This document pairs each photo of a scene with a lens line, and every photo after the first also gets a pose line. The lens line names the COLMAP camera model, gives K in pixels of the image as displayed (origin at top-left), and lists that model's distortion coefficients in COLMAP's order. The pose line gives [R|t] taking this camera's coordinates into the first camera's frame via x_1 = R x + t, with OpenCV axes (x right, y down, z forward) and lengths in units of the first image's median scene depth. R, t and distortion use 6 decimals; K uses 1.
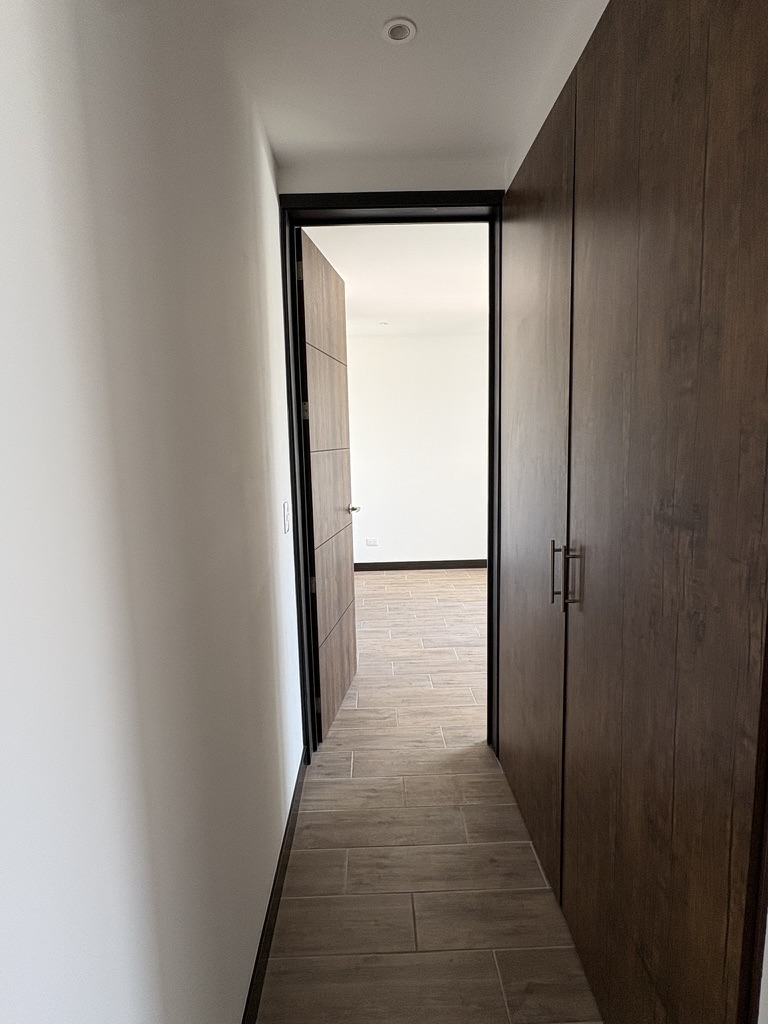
lens RADIAL K [[546.0, 0, 382.1], [0, 546.0, 512.0], [0, 0, 1]] dist [0.003178, -0.002365]
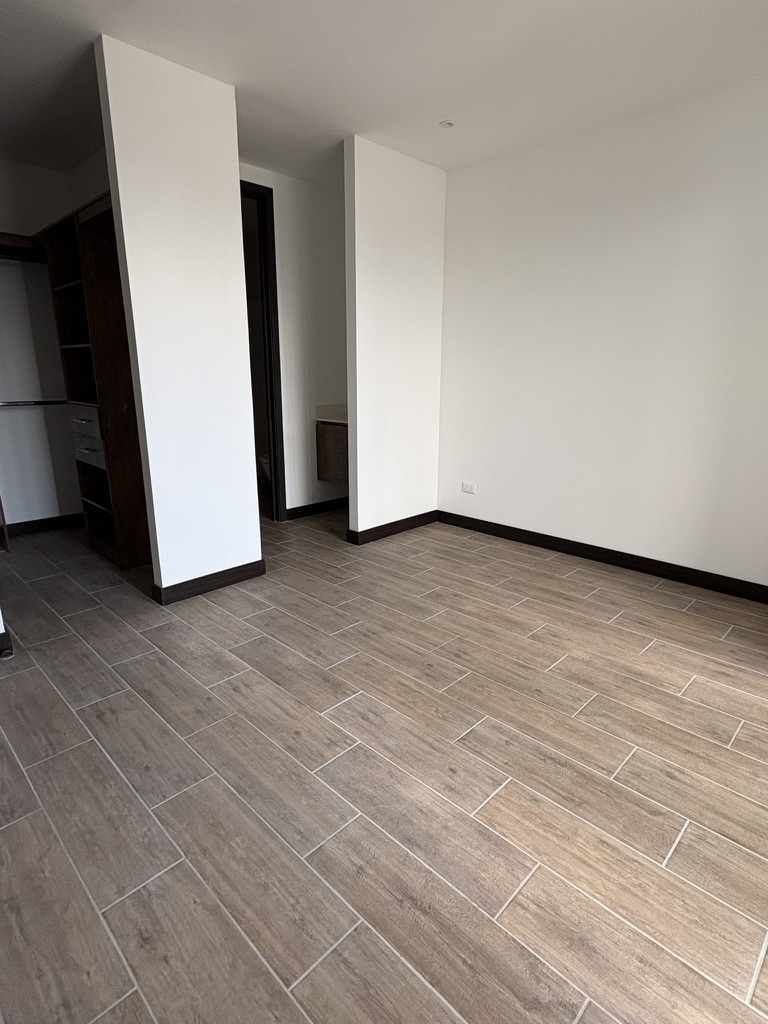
lens RADIAL K [[546.0, 0, 385.5], [0, 546.0, 514.4], [0, 0, 1]] dist [0.003178, -0.002365]
pose [[0.696985, 0.210496, -0.685495, 0.472215], [-0.112434, 0.976201, 0.185446, -0.033444], [0.708216, -0.052180, 0.704065, 0.536412]]
